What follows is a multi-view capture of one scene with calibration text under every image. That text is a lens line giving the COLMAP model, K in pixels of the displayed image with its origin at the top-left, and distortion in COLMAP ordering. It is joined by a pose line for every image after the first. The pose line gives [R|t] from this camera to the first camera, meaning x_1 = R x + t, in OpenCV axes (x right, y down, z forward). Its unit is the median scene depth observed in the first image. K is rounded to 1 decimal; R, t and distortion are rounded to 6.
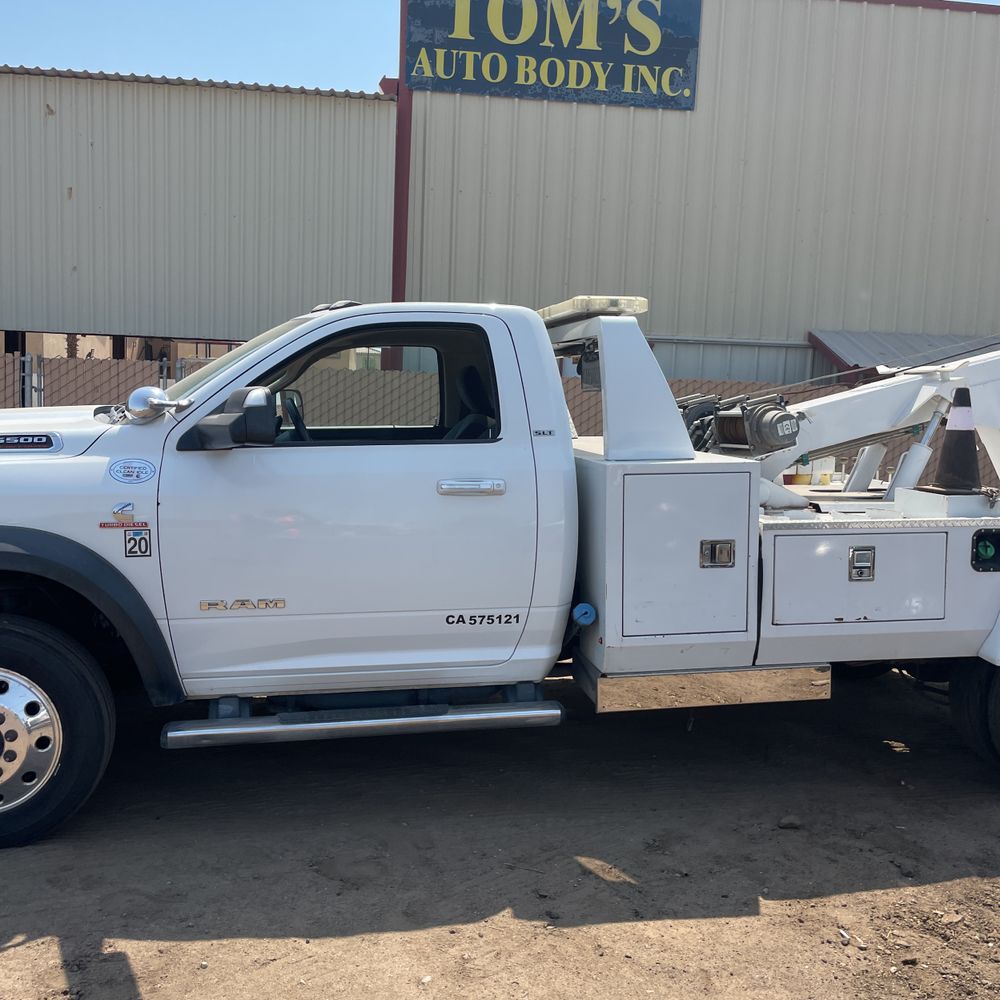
lens RADIAL K [[1004.4, 0, 501.0], [0, 1004.4, 497.7], [0, 0, 1]] dist [0.046670, 0.000000]
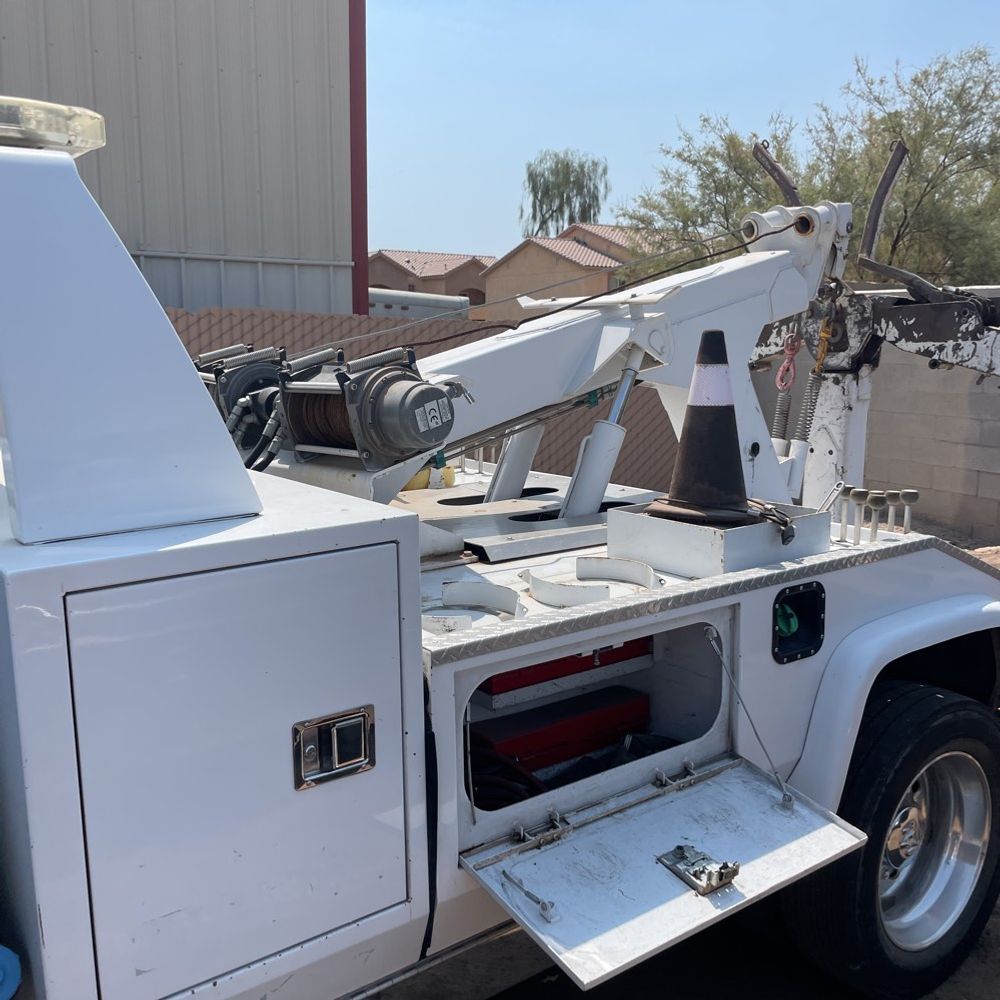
lens RADIAL K [[1004.4, 0, 497.6], [0, 1004.4, 495.5], [0, 0, 1]] dist [0.046670, 0.000000]
pose [[0.898650, -0.084475, 0.430455, 0.089231], [0.060701, 0.995789, 0.068695, -0.058378], [-0.434446, -0.035604, 0.899994, 0.505400]]
